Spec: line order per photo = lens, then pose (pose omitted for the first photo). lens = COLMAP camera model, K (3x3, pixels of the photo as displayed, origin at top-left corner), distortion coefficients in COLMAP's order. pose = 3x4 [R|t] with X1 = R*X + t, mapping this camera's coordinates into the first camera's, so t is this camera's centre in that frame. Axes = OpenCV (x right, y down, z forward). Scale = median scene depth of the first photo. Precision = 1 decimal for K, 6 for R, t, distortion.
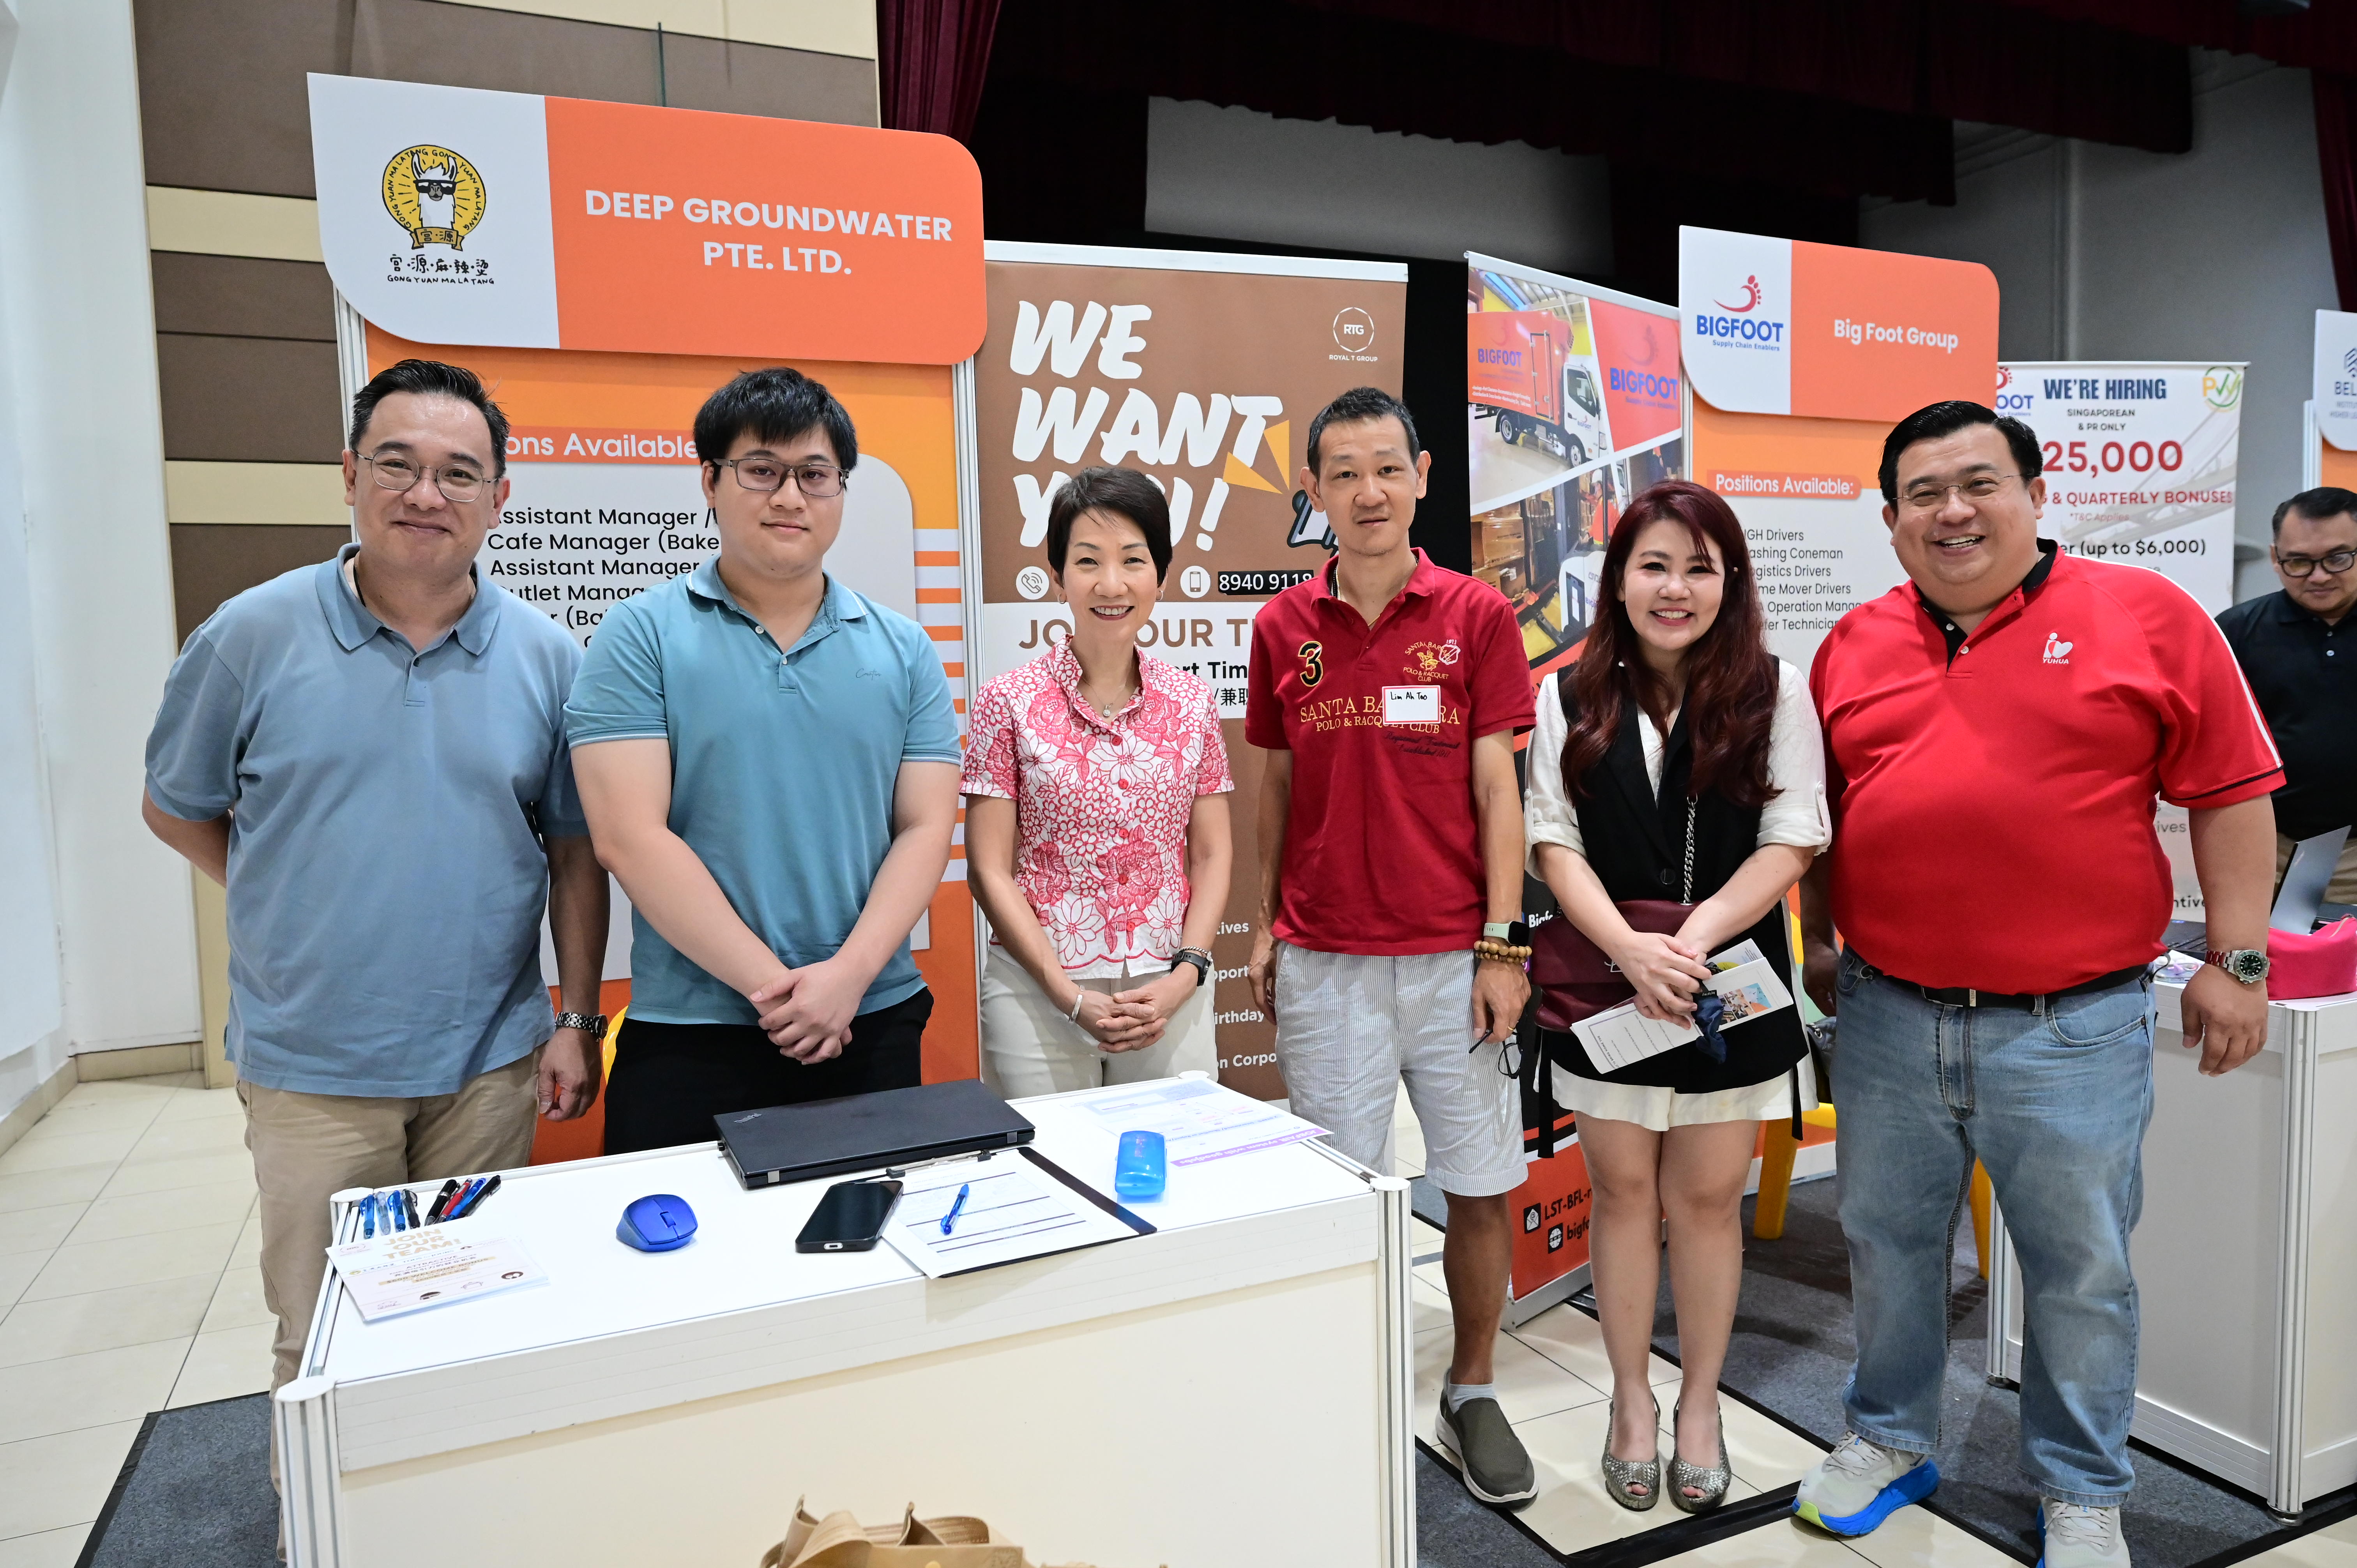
lens RADIAL K [[1564.1, 0, 1178.5], [0, 1564.1, 784.0], [0, 0, 1]] dist [-0.016435, 0.004729]
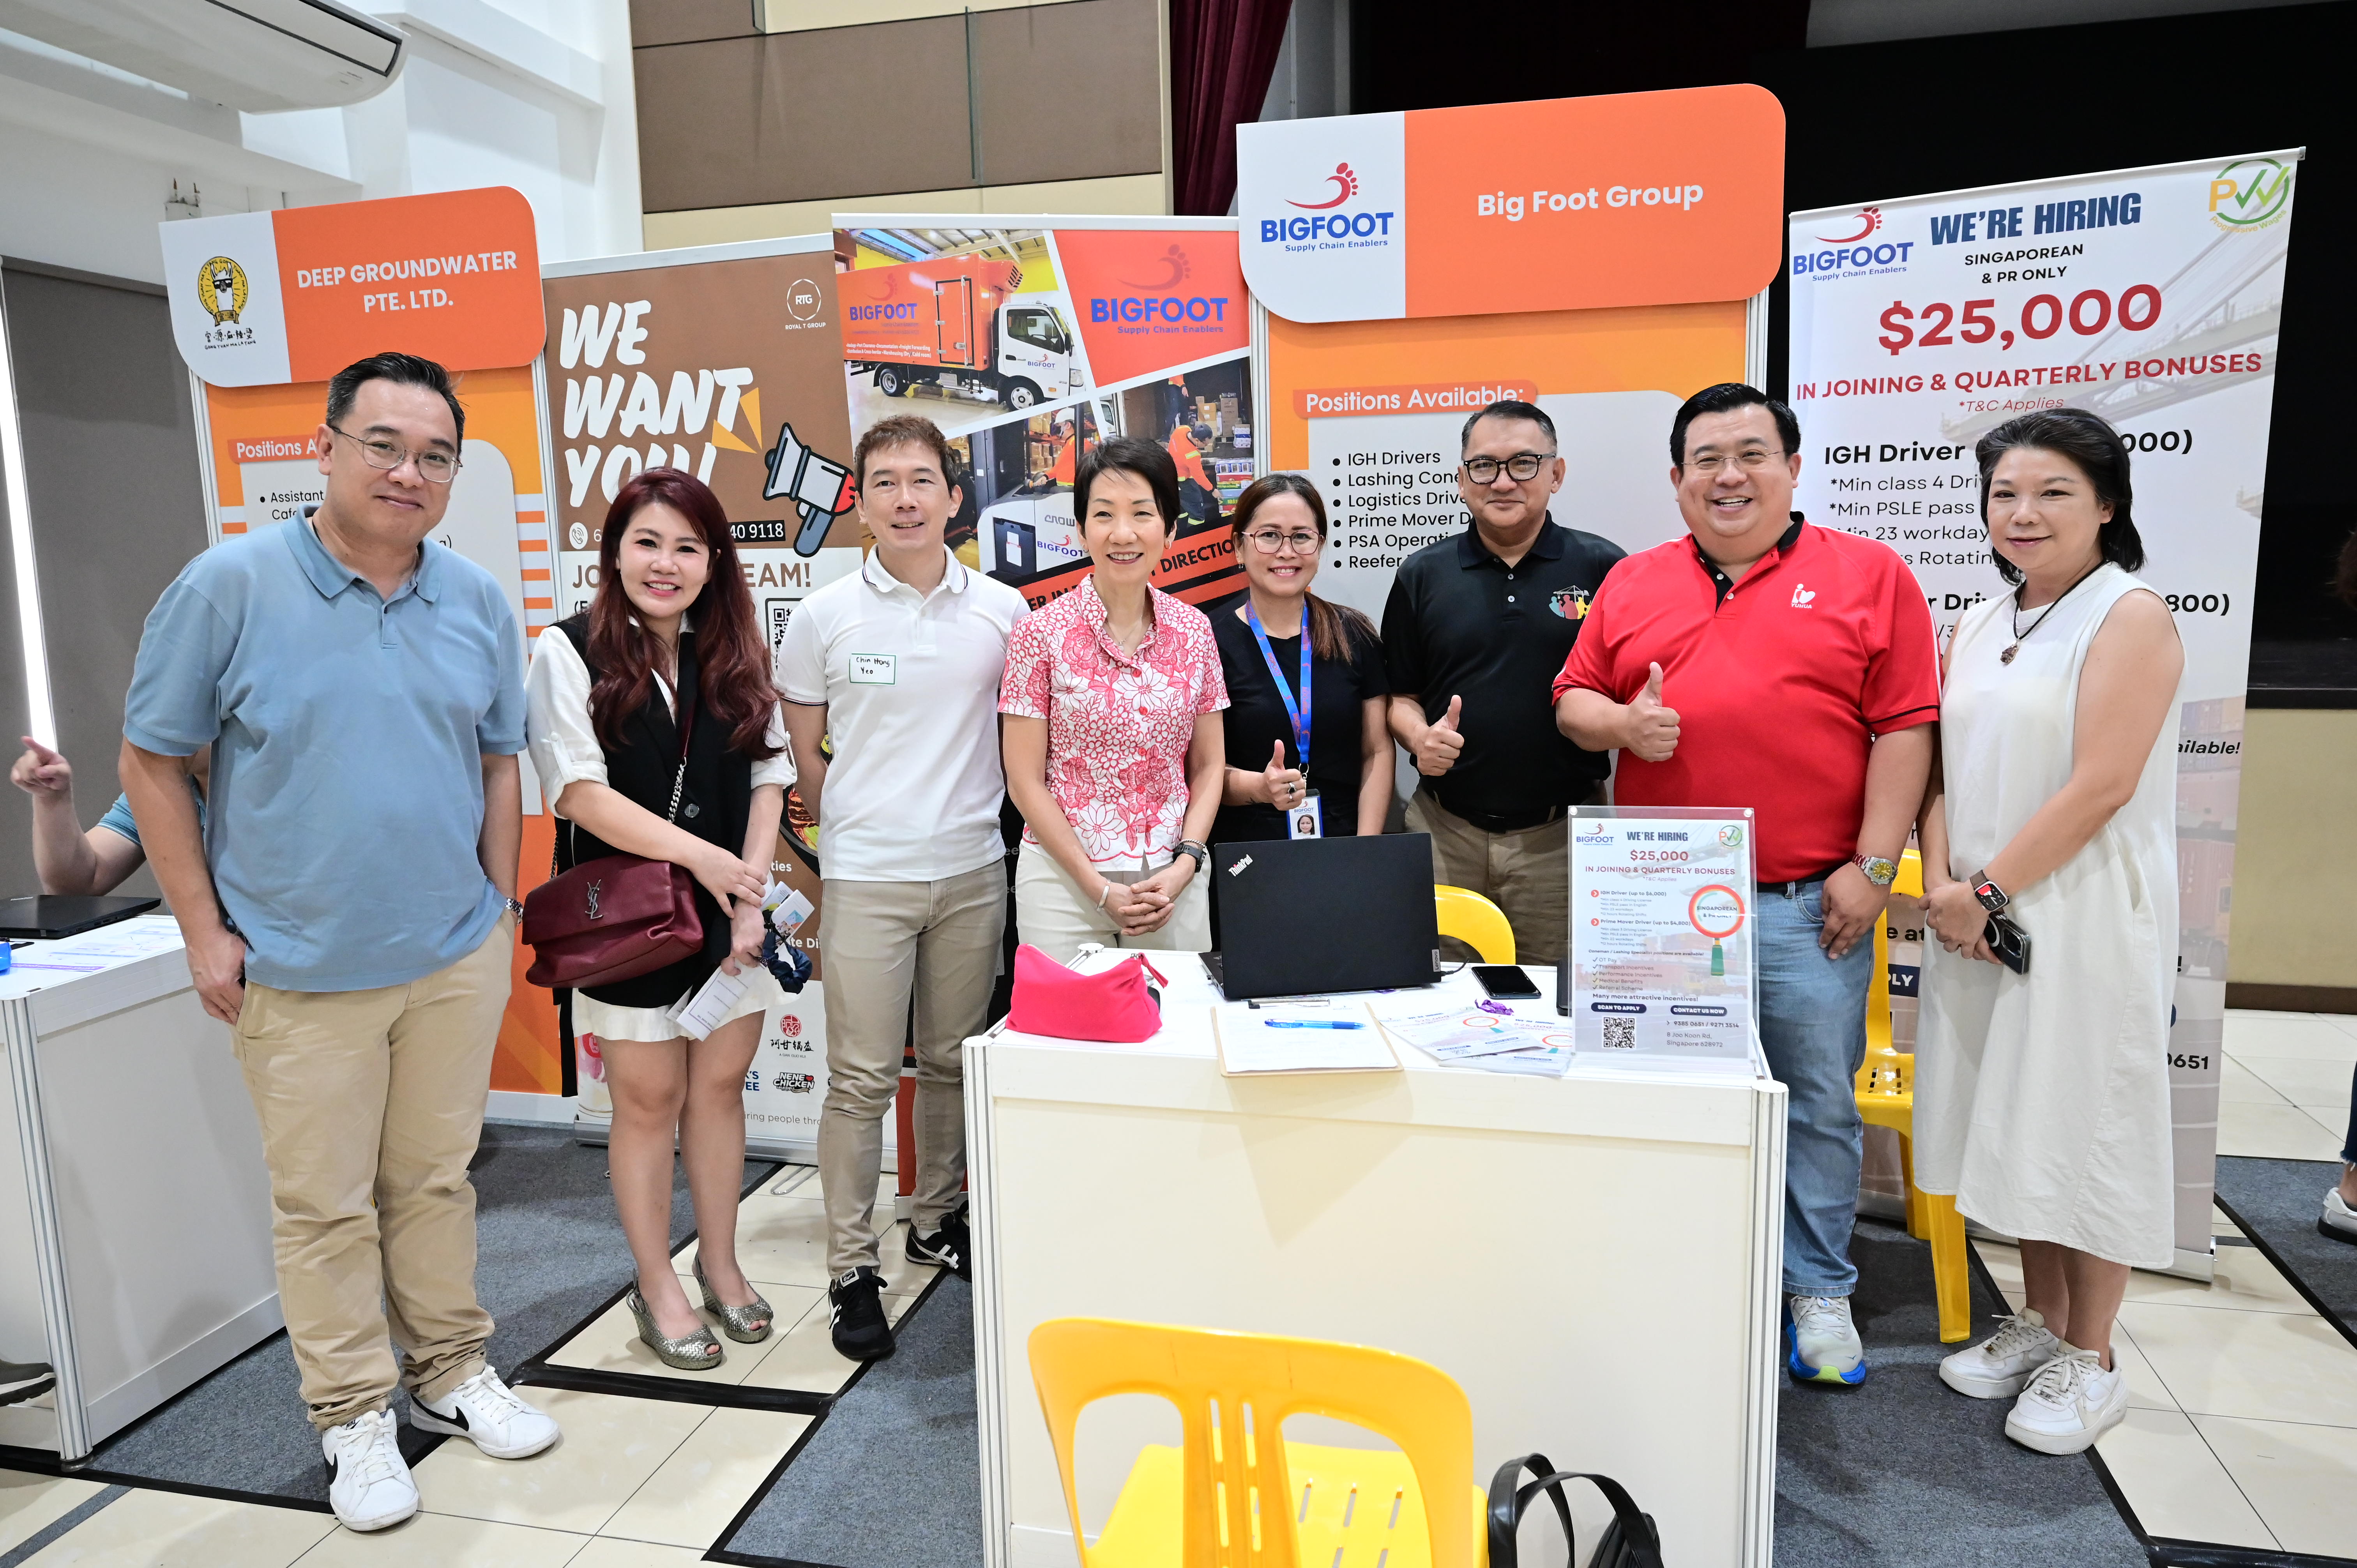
lens RADIAL K [[1564.1, 0, 1178.5], [0, 1564.1, 784.0], [0, 0, 1]] dist [-0.016435, 0.004729]
pose [[0.797466, 0.093286, -0.596109, 0.961717], [-0.045335, 0.994447, 0.094975, -0.064666], [0.601659, -0.048715, 0.797266, 0.254113]]
